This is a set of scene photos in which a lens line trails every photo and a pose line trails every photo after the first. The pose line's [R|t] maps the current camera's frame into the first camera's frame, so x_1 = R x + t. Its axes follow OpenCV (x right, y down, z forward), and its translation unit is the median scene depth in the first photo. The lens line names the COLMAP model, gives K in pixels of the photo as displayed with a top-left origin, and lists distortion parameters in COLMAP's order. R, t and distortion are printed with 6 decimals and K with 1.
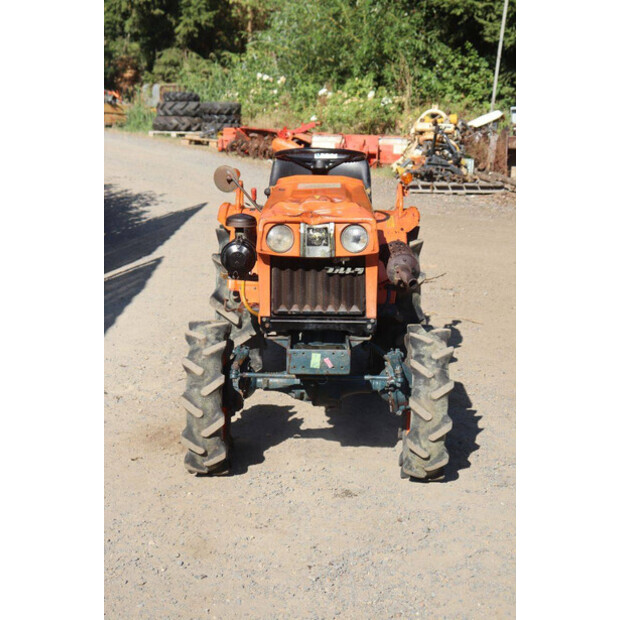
lens RADIAL K [[1093.2, 0, 310.0], [0, 1093.2, 310.0], [0, 0, 1]] dist [0.205215, 0.002935]
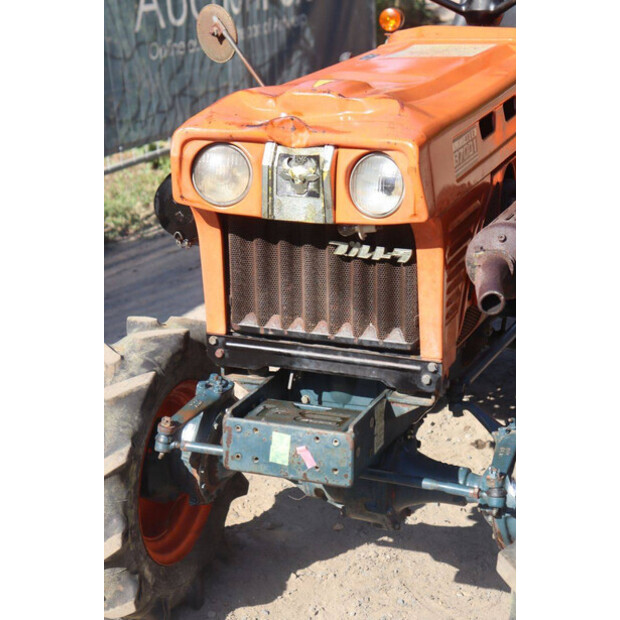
lens RADIAL K [[1390.5, 0, 310.0], [0, 1390.5, 310.0], [0, 0, 1]] dist [0.308922, 0.265741]
pose [[0.936866, 0.089622, -0.338009, 0.200820], [-0.059174, 0.993291, 0.099354, -0.066993], [0.344646, -0.073080, 0.935884, 0.450567]]
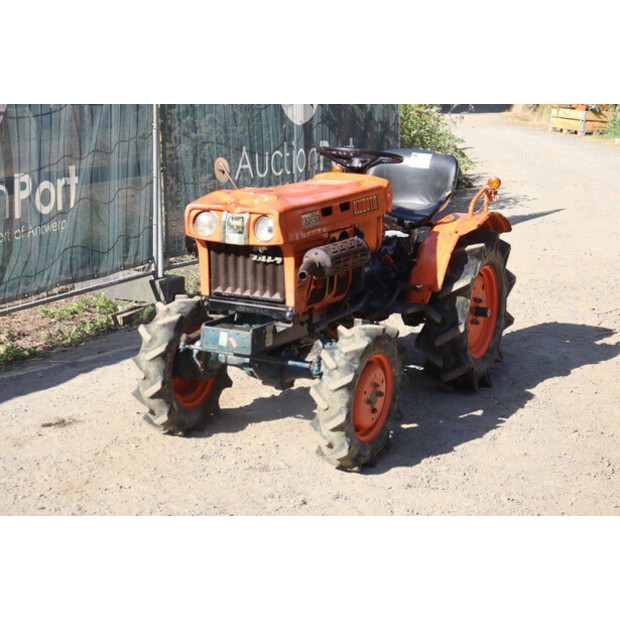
lens RADIAL K [[1060.3, 0, 310.0], [0, 1060.3, 310.0], [0, 0, 1]] dist [0.174410, 0.051404]
pose [[0.896817, 0.101015, -0.430714, 0.514488], [-0.101841, 0.994575, 0.021206, -0.012799], [0.430520, 0.024846, 0.902239, 0.085347]]
